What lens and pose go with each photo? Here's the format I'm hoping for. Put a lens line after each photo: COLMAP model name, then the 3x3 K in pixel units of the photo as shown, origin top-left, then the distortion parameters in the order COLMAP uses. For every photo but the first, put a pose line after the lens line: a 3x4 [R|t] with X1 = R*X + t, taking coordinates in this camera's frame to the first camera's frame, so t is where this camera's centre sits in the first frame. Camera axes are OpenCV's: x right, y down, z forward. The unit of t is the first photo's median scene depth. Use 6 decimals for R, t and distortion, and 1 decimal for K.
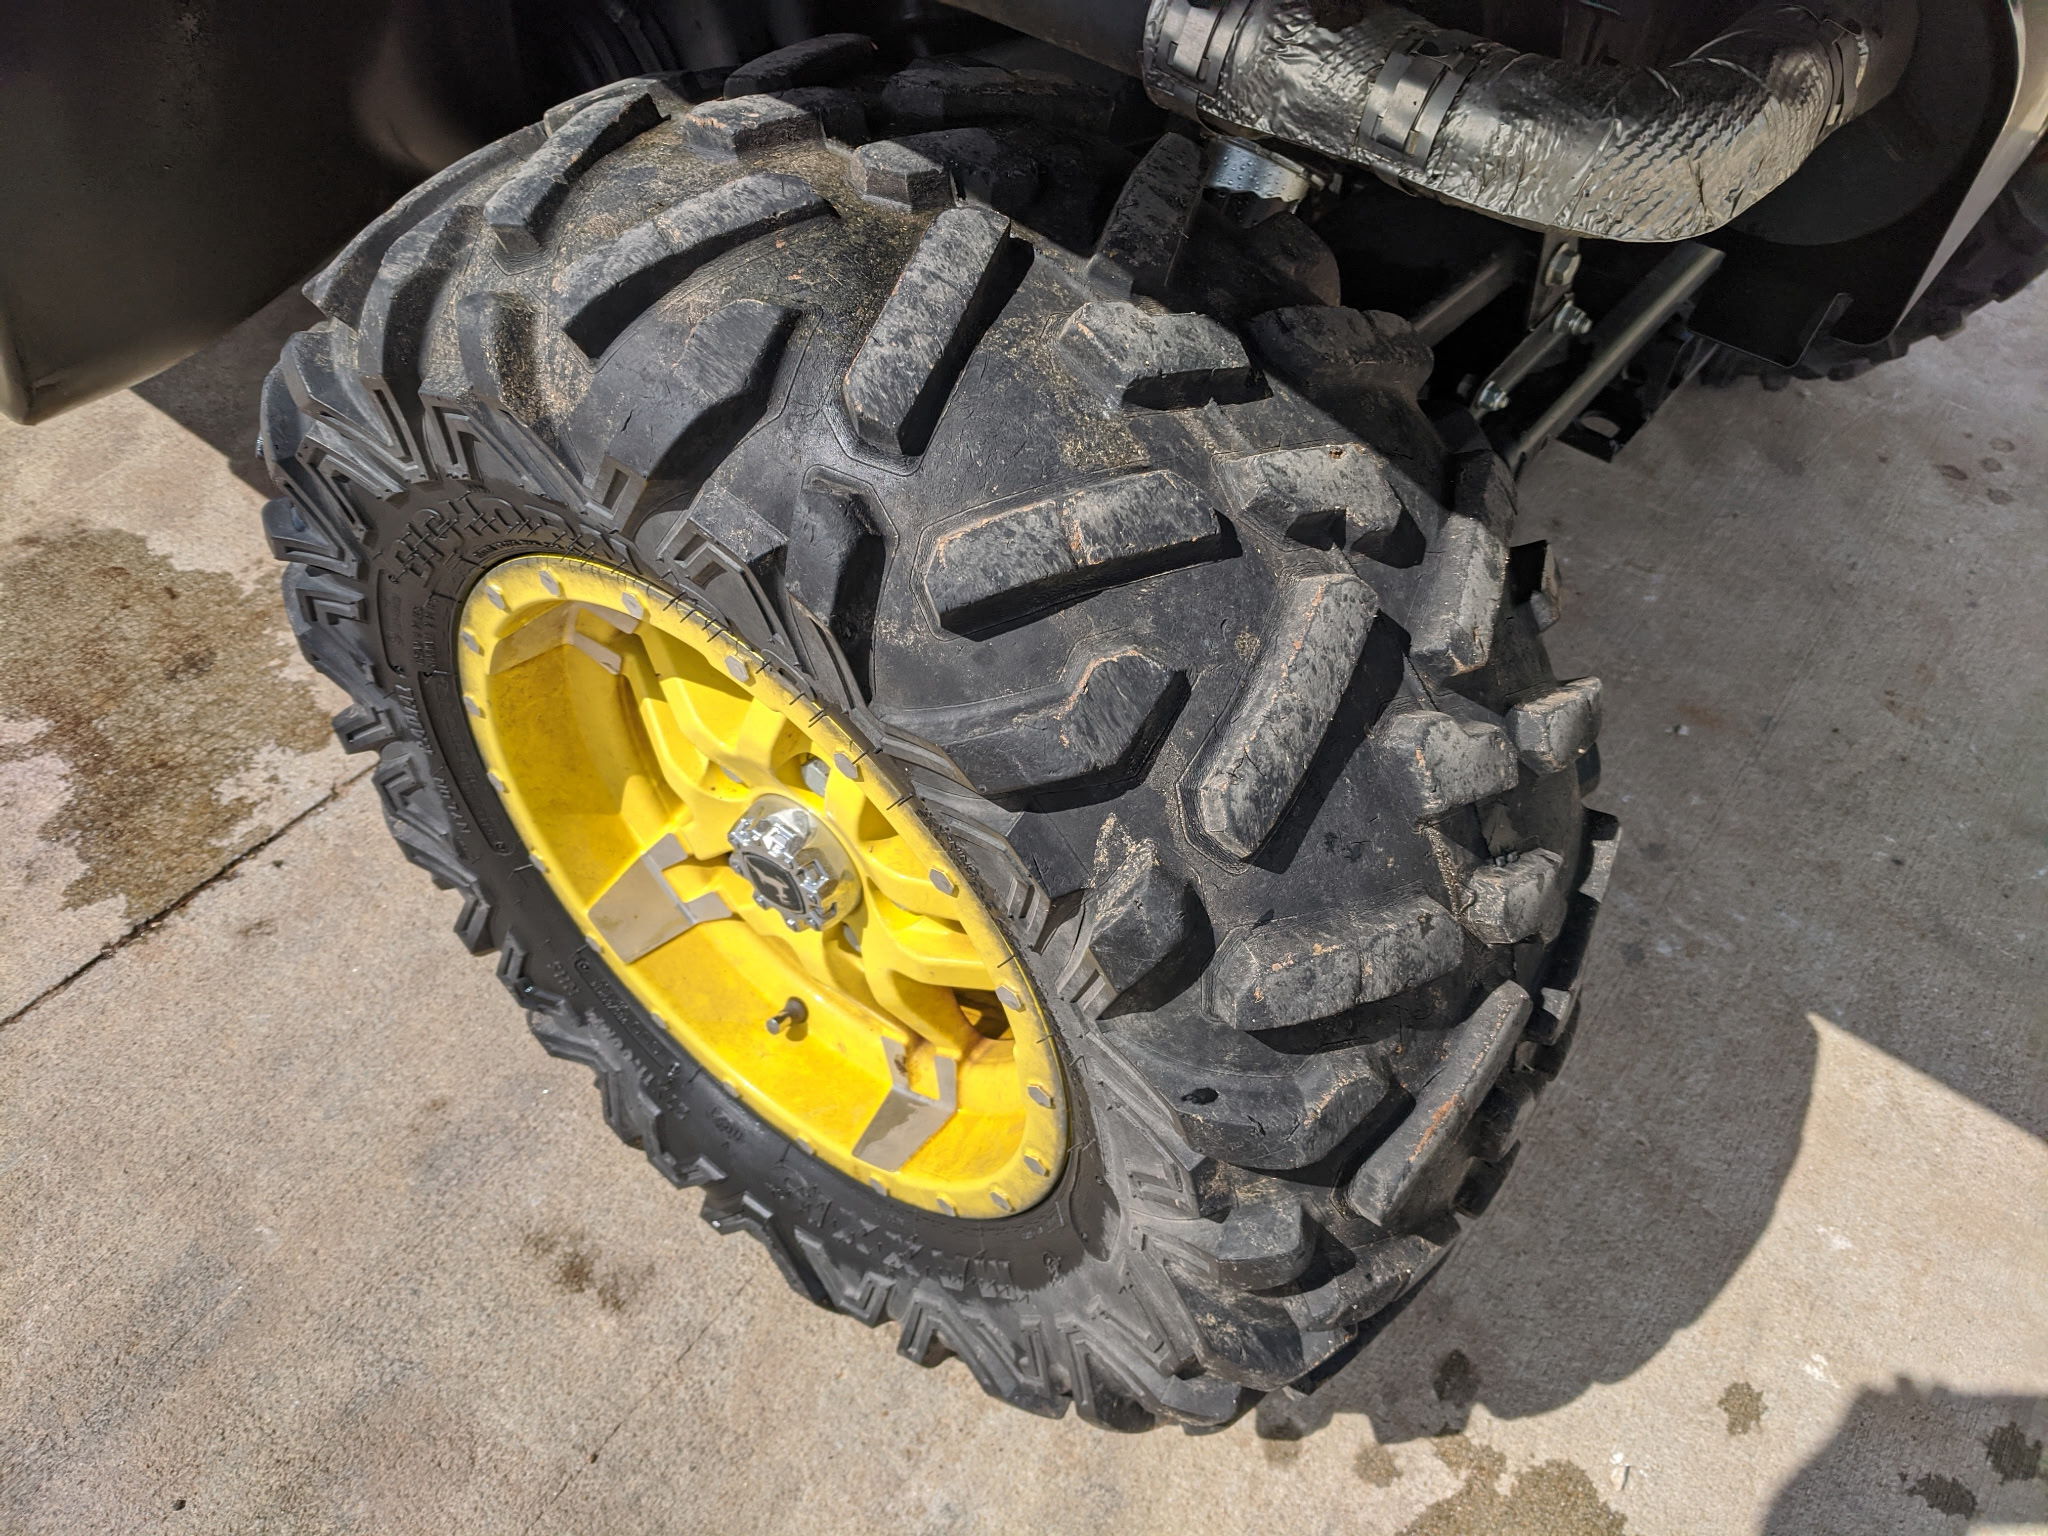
lens RADIAL K [[1547.9, 0, 1028.5], [0, 1547.9, 720.2], [0, 0, 1]] dist [0.009316, 0.008844]
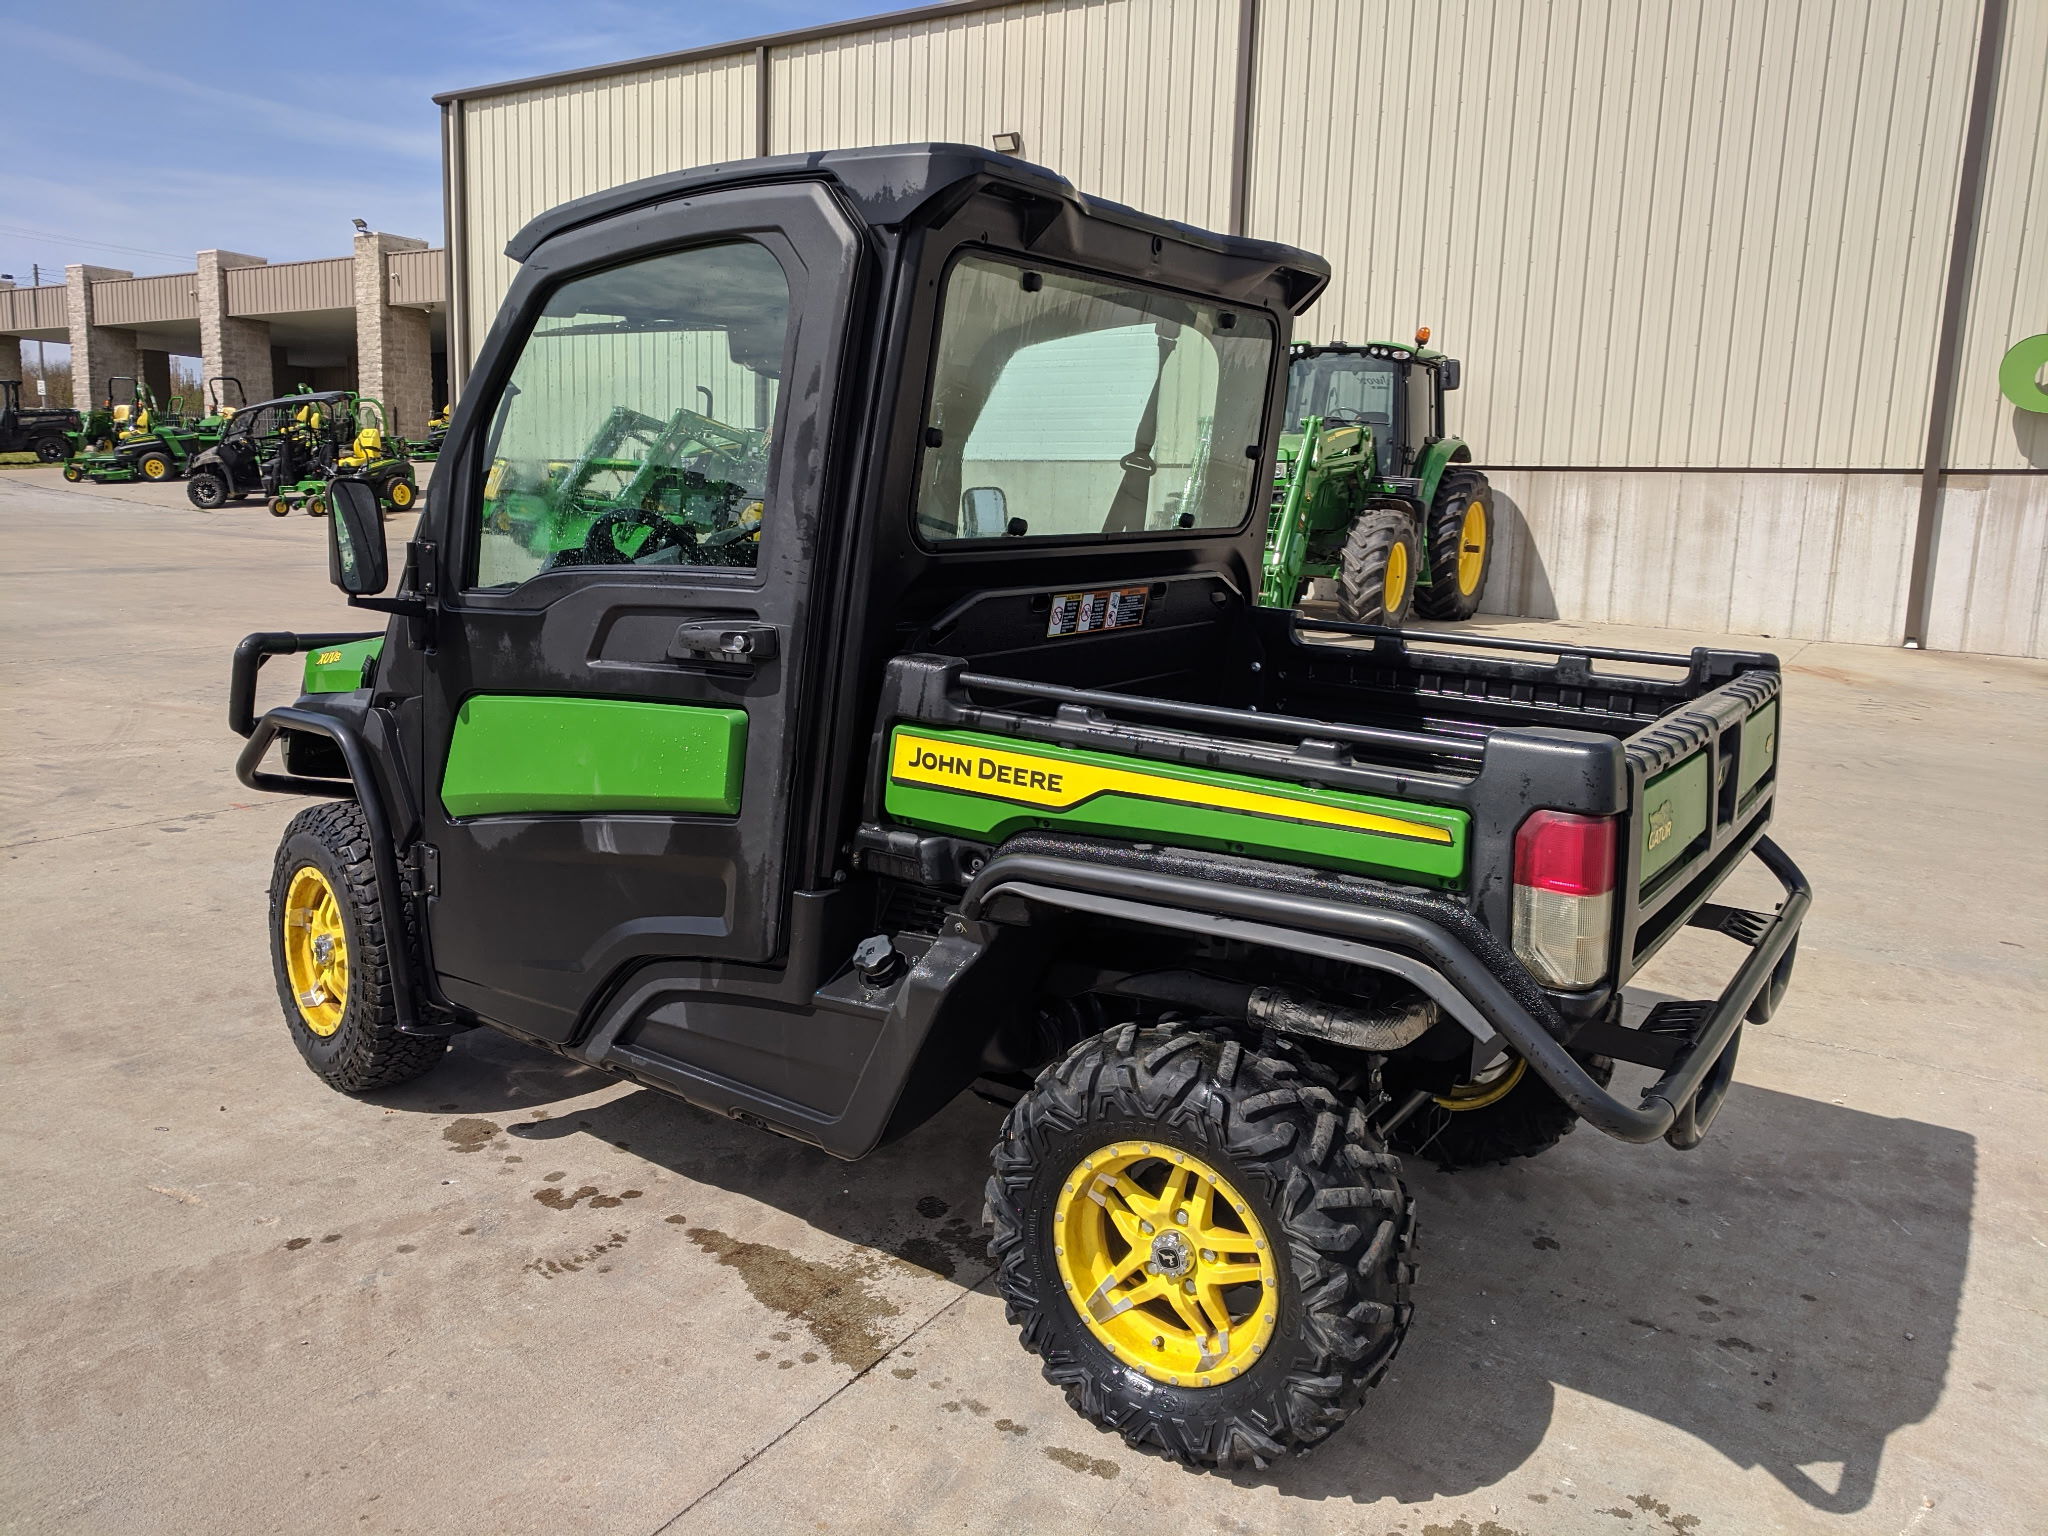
lens RADIAL K [[1547.9, 0, 996.5], [0, 1547.9, 760.8], [0, 0, 1]] dist [0.009316, 0.008844]
pose [[0.997572, -0.039804, 0.057146, -0.643346], [0.065440, 0.816481, -0.573653, 1.052017], [-0.023825, 0.575999, 0.817103, -2.139367]]
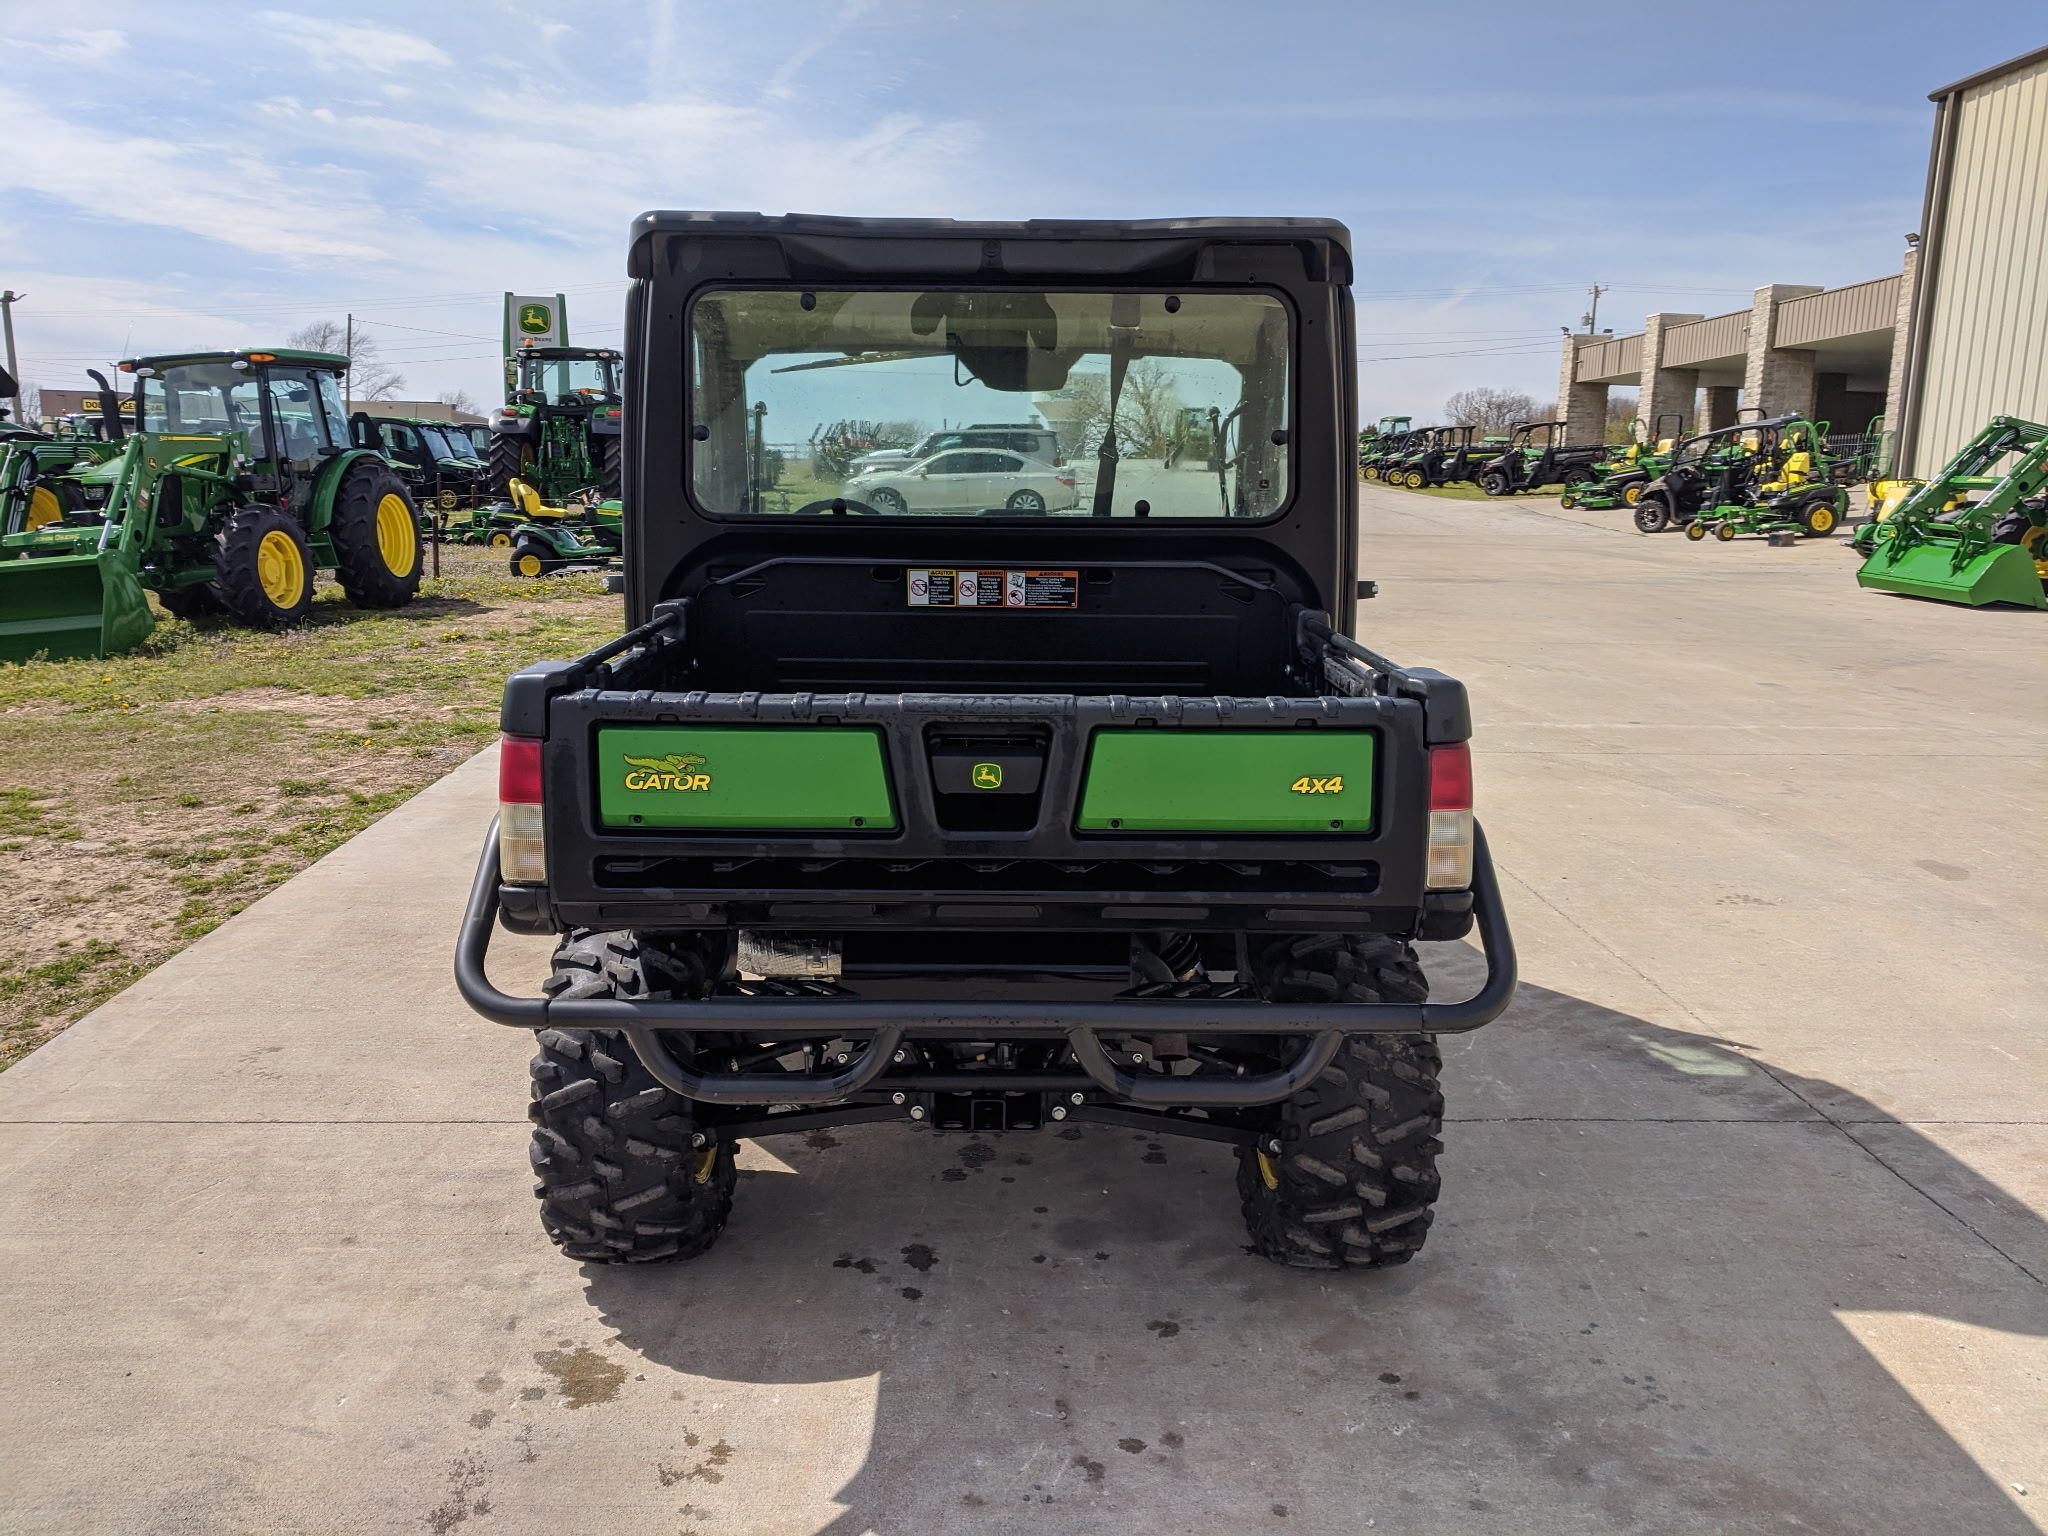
lens RADIAL K [[1547.9, 0, 1029.2], [0, 1547.9, 750.1], [0, 0, 1]] dist [0.009316, 0.008844]
pose [[0.614840, 0.091570, -0.783317, 3.441921], [-0.549839, 0.761811, -0.342523, 0.226514], [0.565375, 0.641295, 0.518741, -0.990779]]
